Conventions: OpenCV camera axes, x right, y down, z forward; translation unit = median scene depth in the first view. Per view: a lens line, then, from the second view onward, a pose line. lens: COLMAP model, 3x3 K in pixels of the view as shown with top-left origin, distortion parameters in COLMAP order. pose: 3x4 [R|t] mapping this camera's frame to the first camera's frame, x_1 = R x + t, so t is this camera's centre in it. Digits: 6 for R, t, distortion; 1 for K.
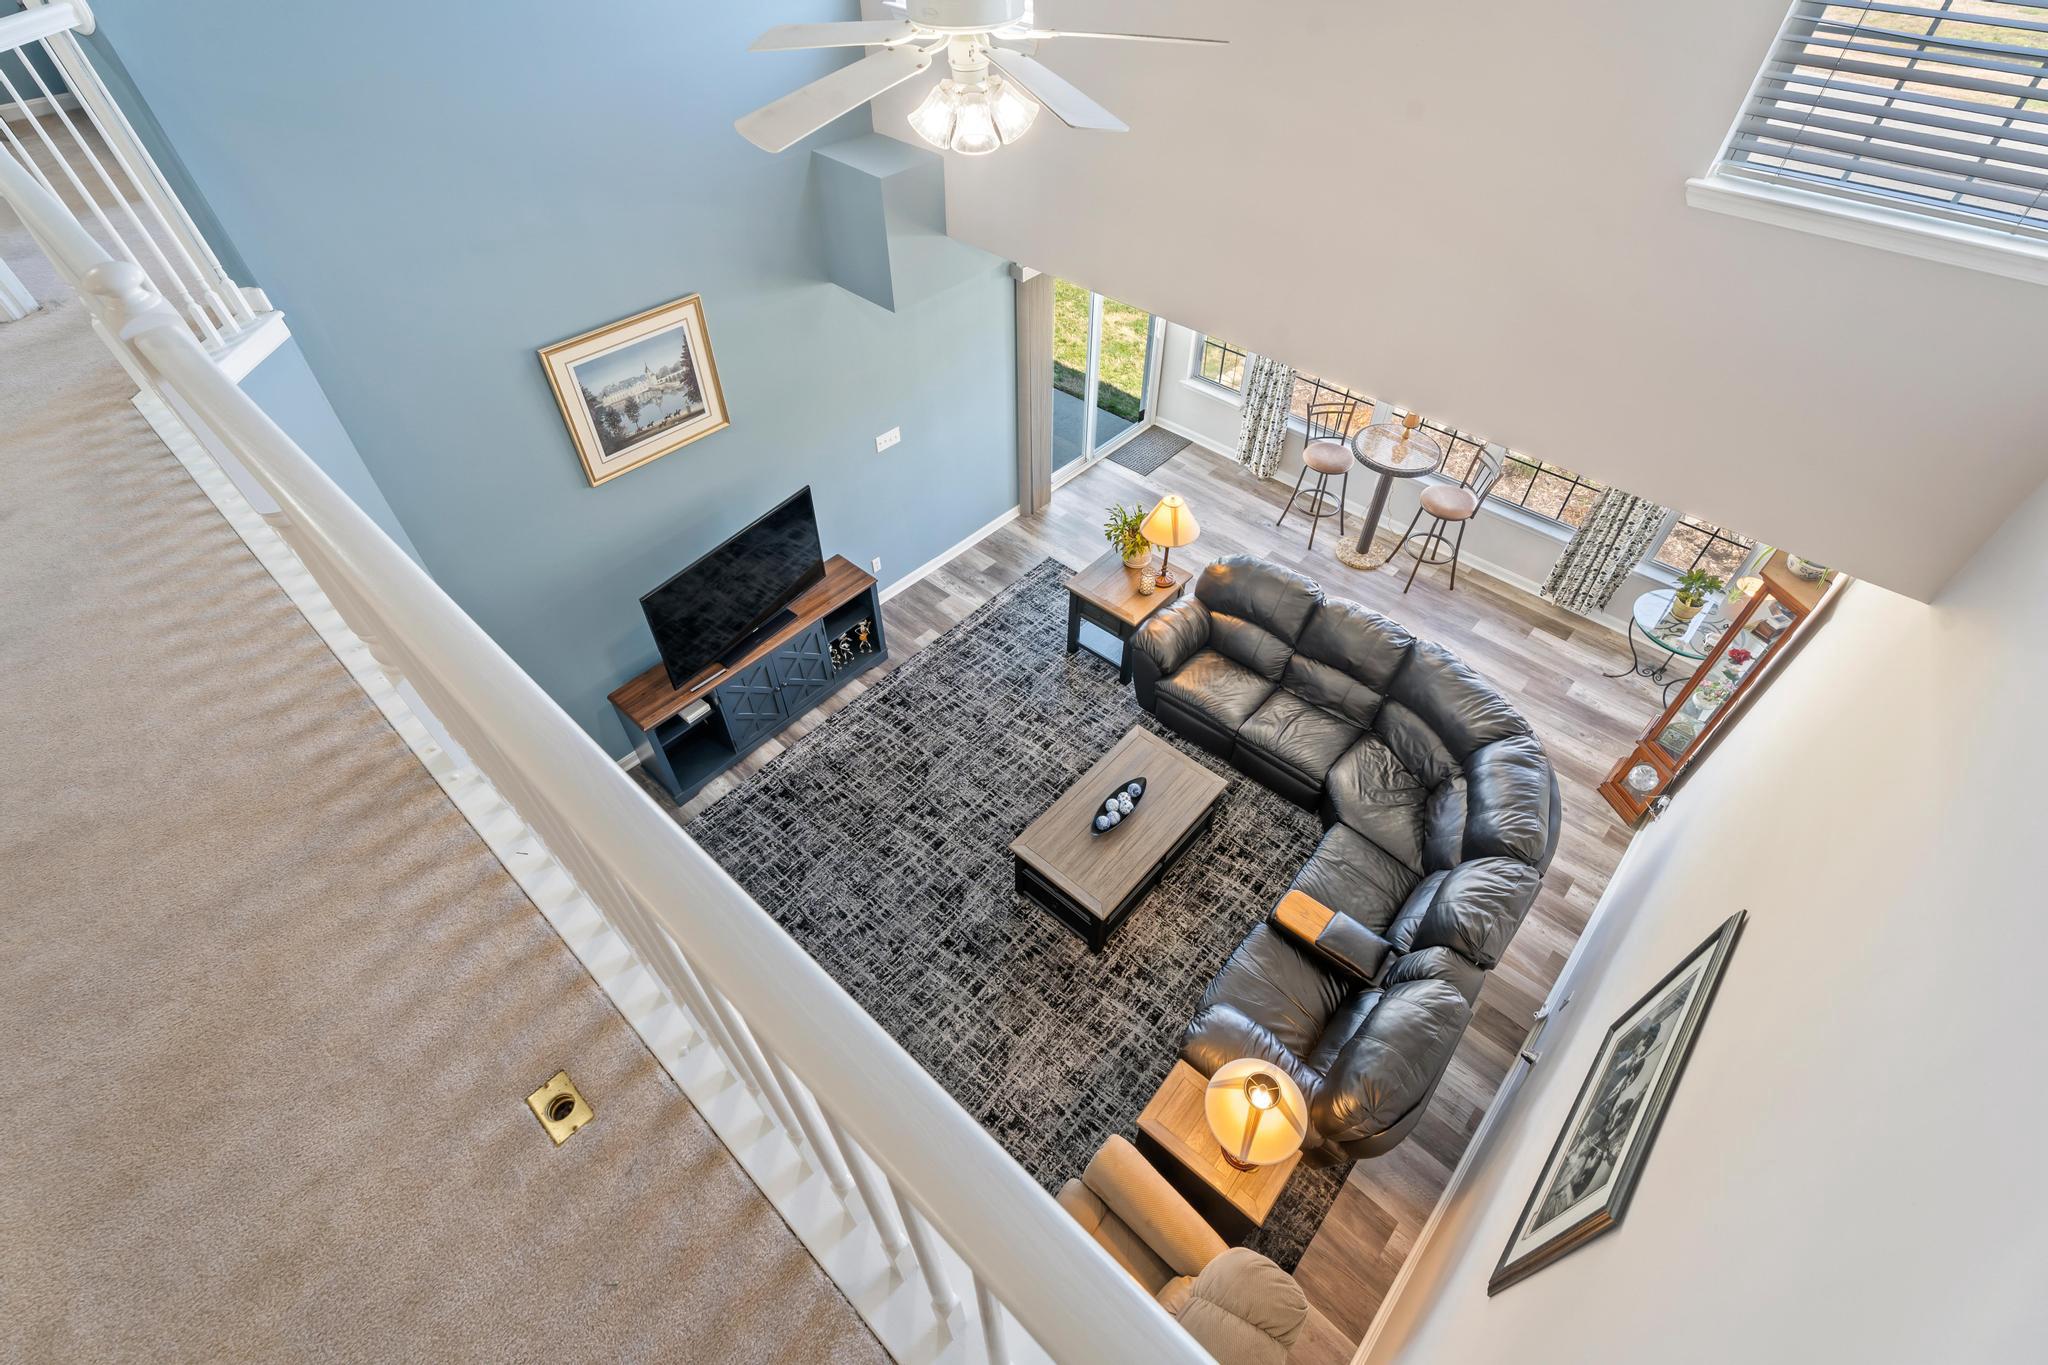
lens RADIAL K [[937.0, 0, 1028.9], [0, 937.0, 640.2], [0, 0, 1]] dist [-0.002470, -0.000253]
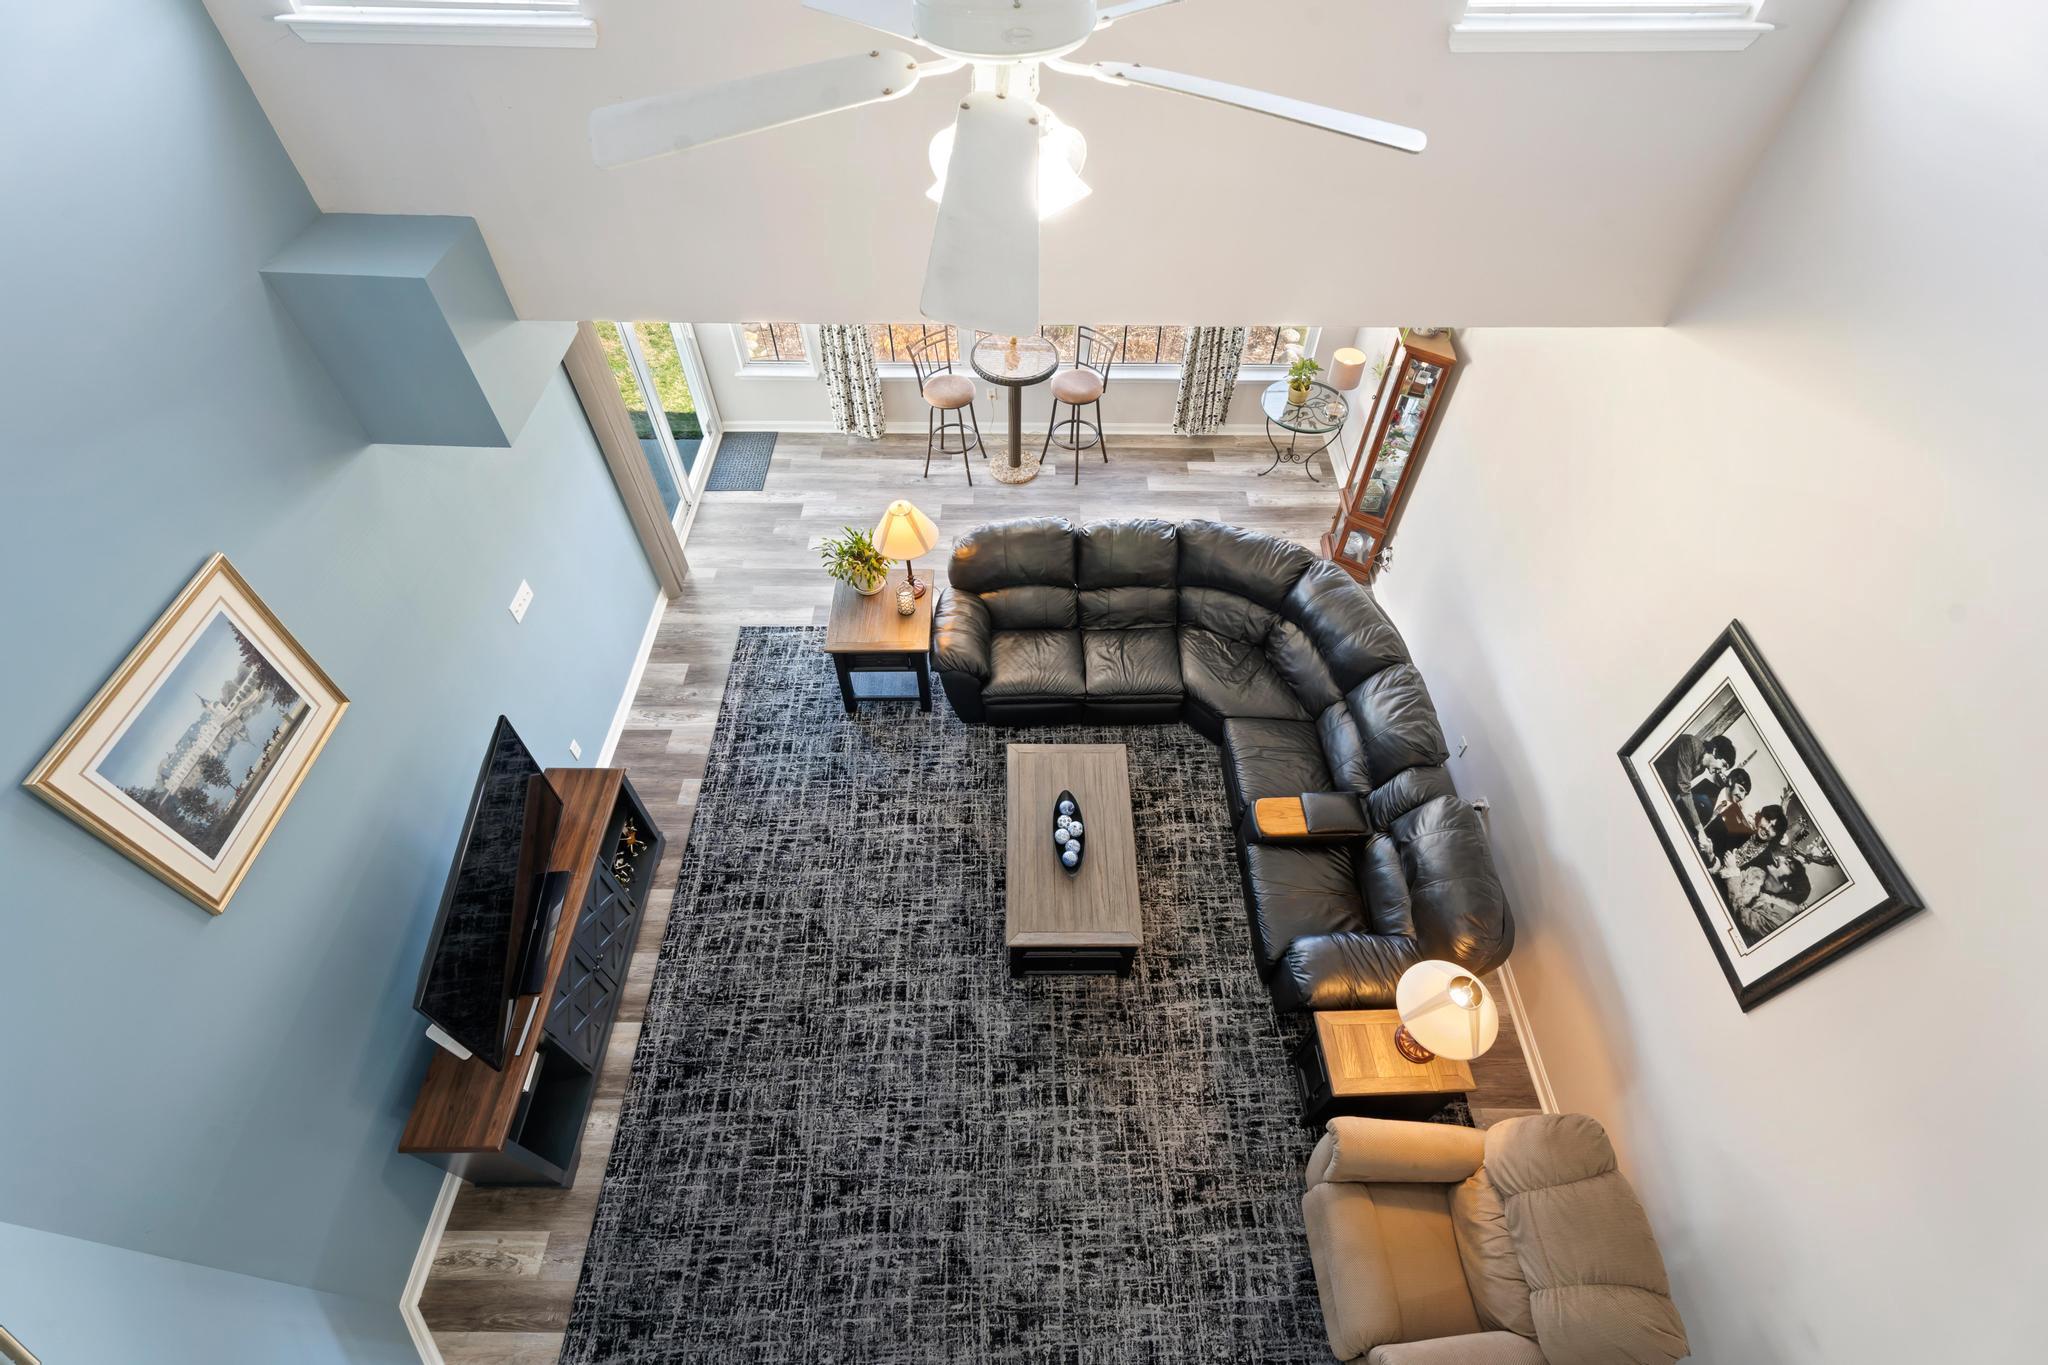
lens RADIAL K [[945.5, 0, 1017.5], [0, 945.5, 645.1], [0, 0, 1]] dist [0.002096, 0.000233]
pose [[0.746026, -0.503702, 0.435579, -0.225343], [0.464842, 0.862279, 0.200992, -0.170828], [-0.476830, 0.052530, 0.877424, 0.176416]]
